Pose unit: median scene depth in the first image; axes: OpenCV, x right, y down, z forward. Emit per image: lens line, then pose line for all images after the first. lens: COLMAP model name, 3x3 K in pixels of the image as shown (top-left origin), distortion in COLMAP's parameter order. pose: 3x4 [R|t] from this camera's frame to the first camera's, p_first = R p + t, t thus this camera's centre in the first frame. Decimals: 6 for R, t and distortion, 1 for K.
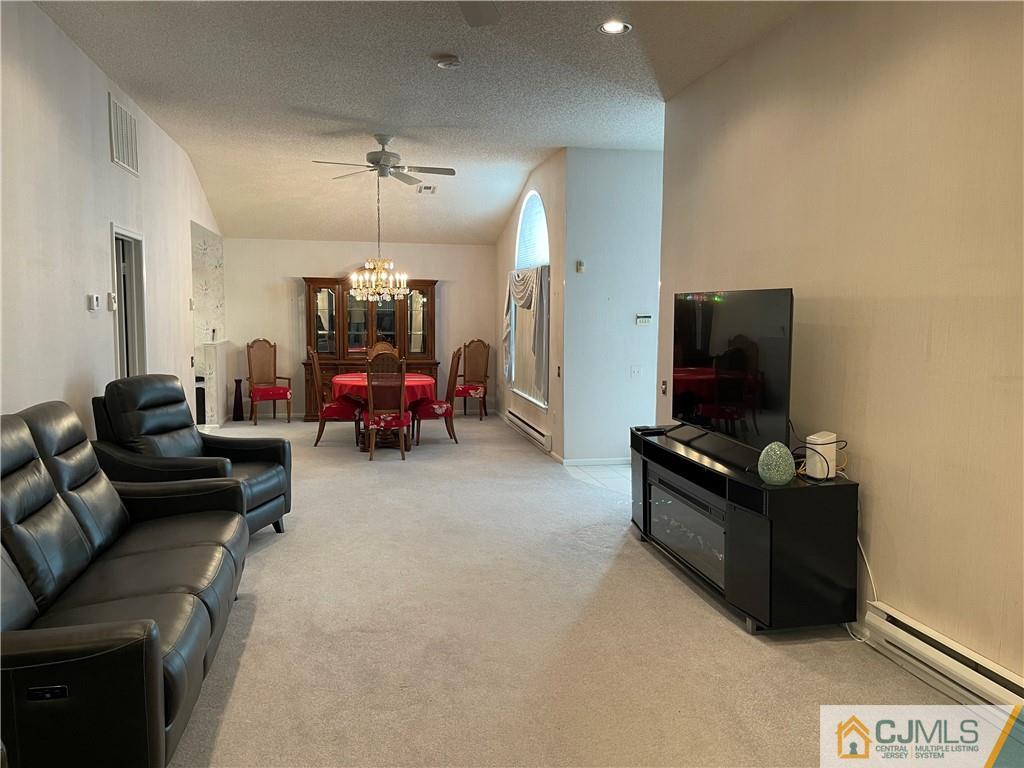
lens RADIAL K [[773.5, 0, 506.8], [0, 773.5, 386.1], [0, 0, 1]] dist [0.043964, -0.054948]
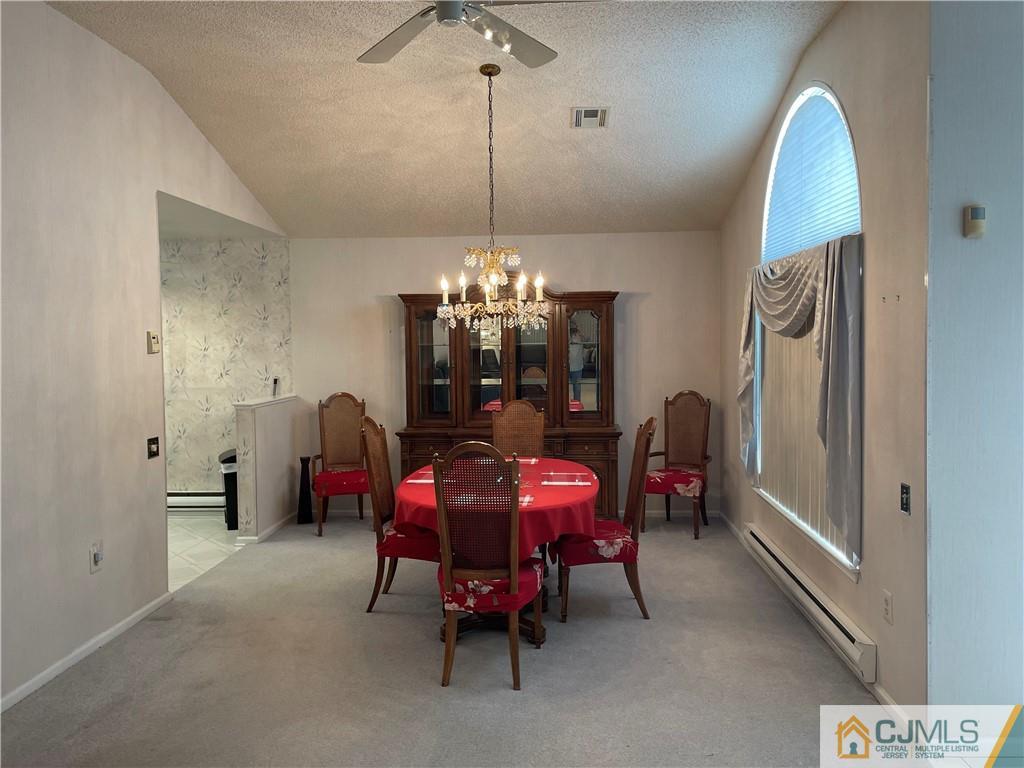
lens RADIAL K [[773.5, 0, 517.5], [0, 773.5, 377.9], [0, 0, 1]] dist [0.043964, -0.054948]
pose [[0.967238, -0.006698, -0.253785, -0.016390], [-0.005923, 0.998785, -0.048933, -0.046327], [0.253804, 0.048832, 0.966022, 0.455656]]
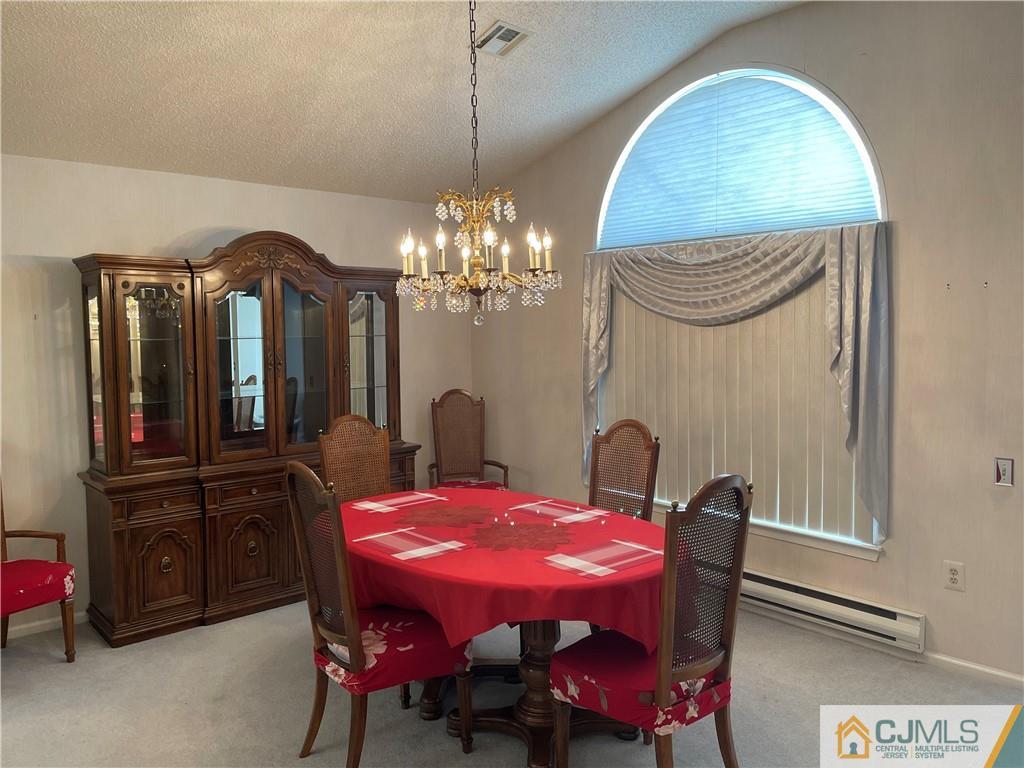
lens RADIAL K [[773.5, 0, 514.3], [0, 773.5, 382.0], [0, 0, 1]] dist [0.043964, -0.054948]
pose [[0.865816, -0.060596, 0.496680, -0.285621], [0.075642, 0.997083, -0.010215, -0.064699], [-0.494612, 0.046414, 0.867874, 0.607657]]
